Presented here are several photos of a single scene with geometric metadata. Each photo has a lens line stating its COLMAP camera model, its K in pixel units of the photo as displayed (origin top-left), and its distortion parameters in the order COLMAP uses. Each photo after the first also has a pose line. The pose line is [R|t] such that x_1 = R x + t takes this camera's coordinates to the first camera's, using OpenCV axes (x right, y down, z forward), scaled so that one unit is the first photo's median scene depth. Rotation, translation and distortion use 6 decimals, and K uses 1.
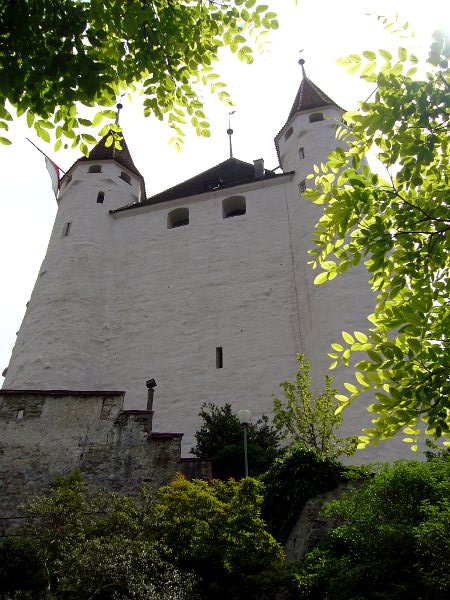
lens RADIAL K [[610.7, 0, 213.9], [0, 610.7, 297.7], [0, 0, 1]] dist [-0.040849, 0.031664]
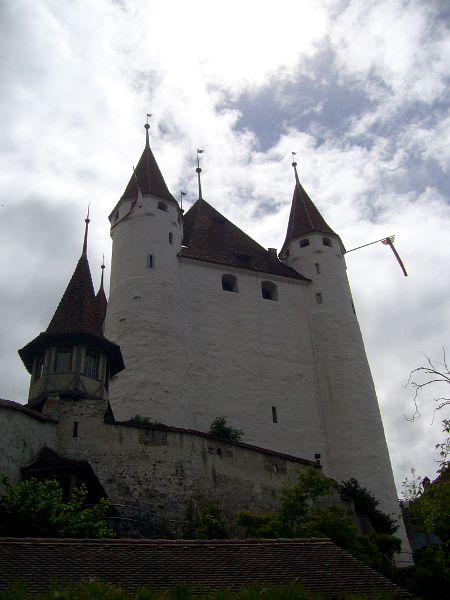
lens RADIAL K [[610.7, 0, 213.9], [0, 610.7, 297.7], [0, 0, 1]] dist [-0.040849, 0.031664]
pose [[0.824183, 0.308183, 0.475128, -0.908622], [-0.355593, 0.934580, 0.010633, -0.132327], [-0.440768, -0.177715, 0.879853, -0.194946]]
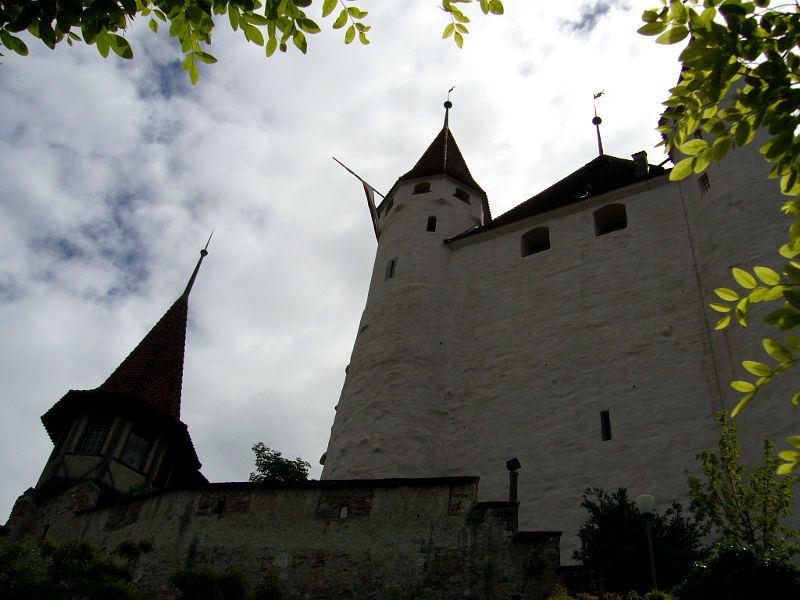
lens RADIAL K [[814.3, 0, 432.0], [0, 814.3, 303.4], [0, 0, 1]] dist [-0.040849, 0.031664]
pose [[0.978325, -0.079090, -0.191376, 0.003204], [0.067255, 0.995445, -0.067577, 0.005226], [0.195849, 0.053241, 0.979188, 0.008012]]
